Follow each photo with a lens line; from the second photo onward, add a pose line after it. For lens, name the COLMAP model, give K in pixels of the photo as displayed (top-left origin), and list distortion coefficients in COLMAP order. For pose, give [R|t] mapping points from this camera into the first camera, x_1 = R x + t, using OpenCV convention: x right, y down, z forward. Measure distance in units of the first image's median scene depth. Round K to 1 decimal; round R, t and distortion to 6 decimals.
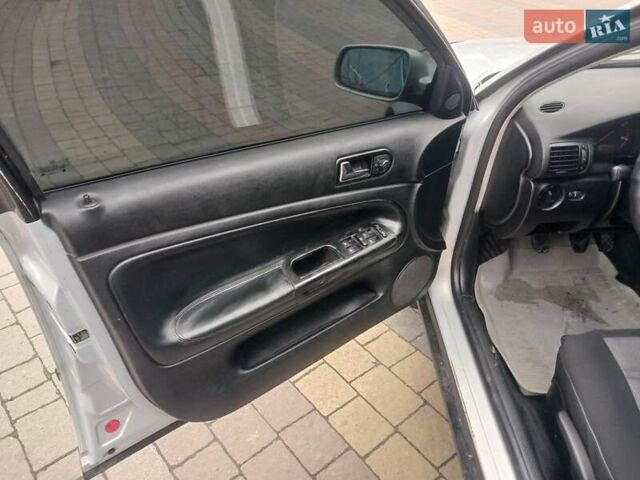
lens RADIAL K [[498.5, 0, 311.8], [0, 498.5, 241.4], [0, 0, 1]] dist [0.026881, -0.046109]
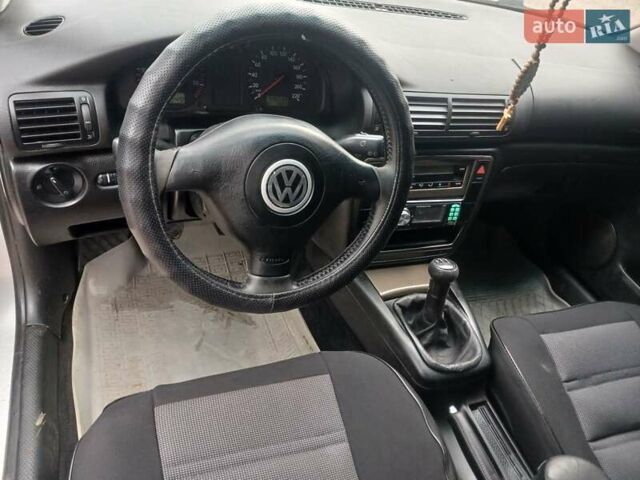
lens RADIAL K [[506.6, 0, 313.4], [0, 506.6, 243.0], [0, 0, 1]] dist [0.012696, -0.005905]
pose [[0.927699, -0.089491, 0.362445, 0.526931], [0.041346, 0.989501, 0.138489, -0.091497], [-0.371033, -0.113490, 0.921659, 0.329642]]
